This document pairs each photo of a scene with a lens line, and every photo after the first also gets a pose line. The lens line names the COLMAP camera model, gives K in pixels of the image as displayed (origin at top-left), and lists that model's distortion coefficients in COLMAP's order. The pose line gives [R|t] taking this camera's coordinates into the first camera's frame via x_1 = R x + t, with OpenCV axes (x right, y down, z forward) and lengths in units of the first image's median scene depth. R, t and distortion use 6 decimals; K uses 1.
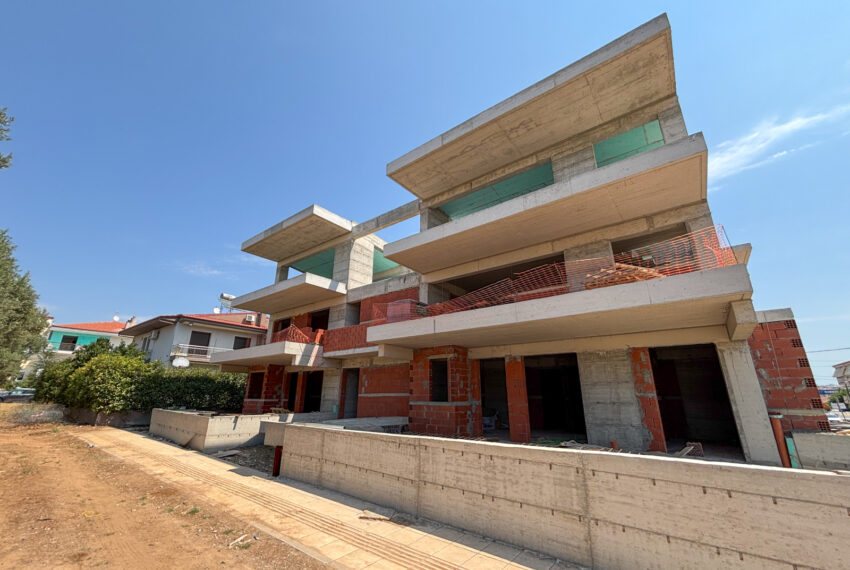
lens RADIAL K [[343.6, 0, 425.0], [0, 343.6, 285.0], [0, 0, 1]] dist [0.002055, 0.000005]
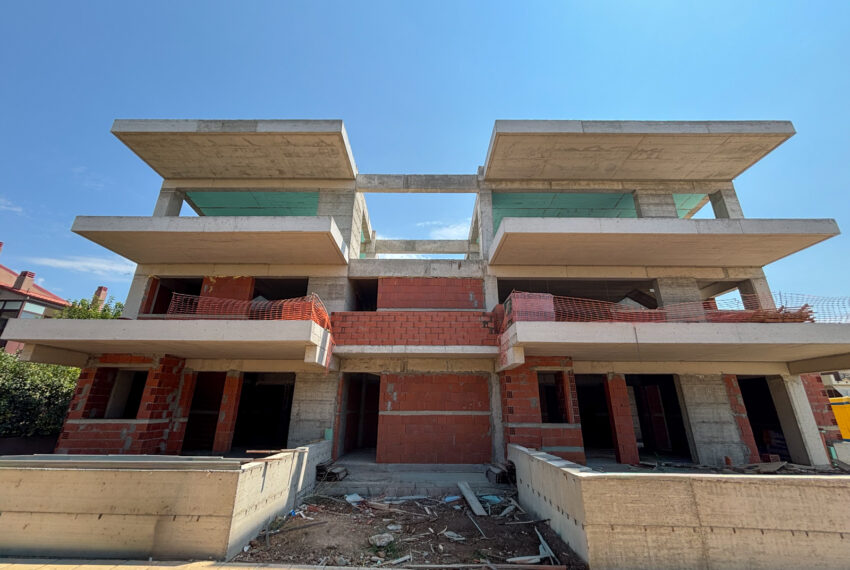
lens RADIAL K [[345.5, 0, 423.5], [0, 345.5, 283.5], [0, 0, 1]] dist [-0.001895, 0.000394]
pose [[0.790398, 0.209132, 0.575790, -0.713281], [-0.193524, 0.977031, -0.089213, 0.139038], [-0.581222, -0.040916, 0.812716, 0.493455]]
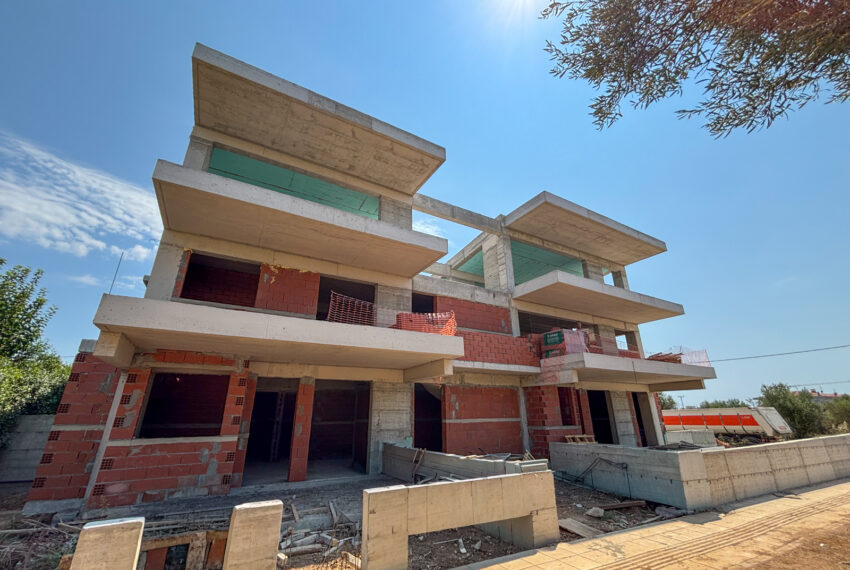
lens RADIAL K [[344.2, 0, 419.9], [0, 344.2, 283.8], [0, 0, 1]] dist [-0.006896, 0.000085]
pose [[0.376934, 0.321278, 0.868735, -1.203264], [-0.280095, 0.933541, -0.223715, 0.277323], [-0.882875, -0.159003, 0.441872, 0.949030]]
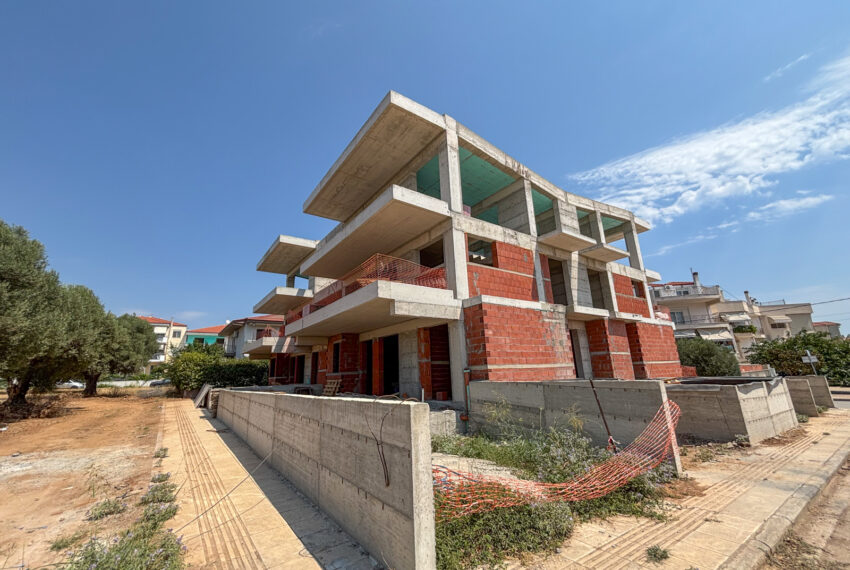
lens RADIAL K [[345.5, 0, 423.5], [0, 345.5, 283.5], [0, 0, 1]] dist [-0.001895, 0.000394]
pose [[0.957019, -0.120508, -0.263805, 0.771521], [0.139752, 0.988637, 0.055371, -0.058424], [0.254135, -0.089858, 0.962985, -0.264189]]
